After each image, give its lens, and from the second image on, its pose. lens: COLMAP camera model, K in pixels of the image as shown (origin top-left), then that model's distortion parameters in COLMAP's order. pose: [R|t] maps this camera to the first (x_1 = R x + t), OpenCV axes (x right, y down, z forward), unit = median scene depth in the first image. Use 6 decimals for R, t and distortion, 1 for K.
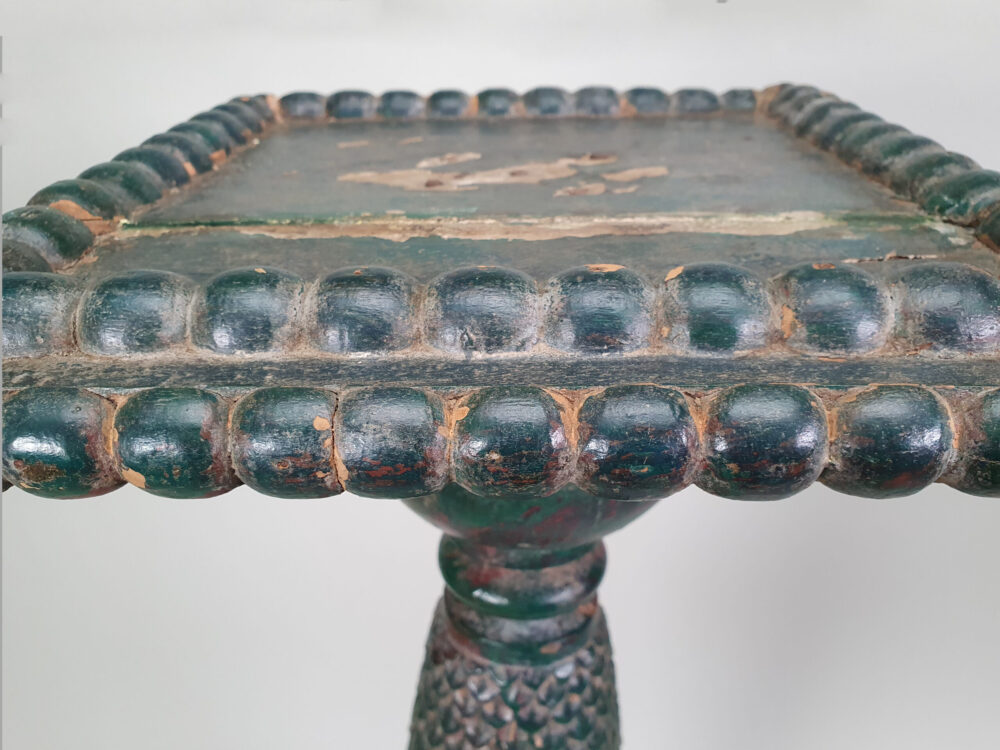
lens RADIAL K [[783.9, 0, 528.1], [0, 783.9, 456.3], [0, 0, 1]] dist [-0.050593, -0.004680]
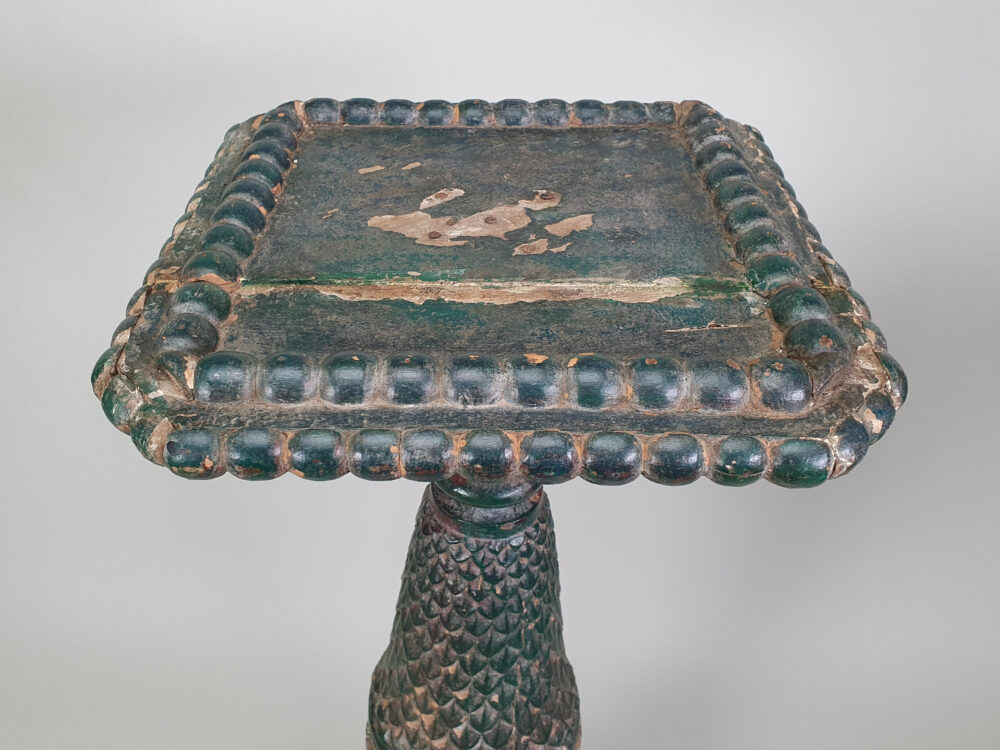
lens RADIAL K [[780.2, 0, 500.0], [0, 780.2, 375.0], [0, 0, 1]] dist [0.049649, -0.006018]
pose [[0.999826, 0.015209, 0.010768, -0.007842], [-0.016198, 0.994991, 0.098647, -0.282239], [-0.009213, -0.098805, 0.995064, -0.651353]]
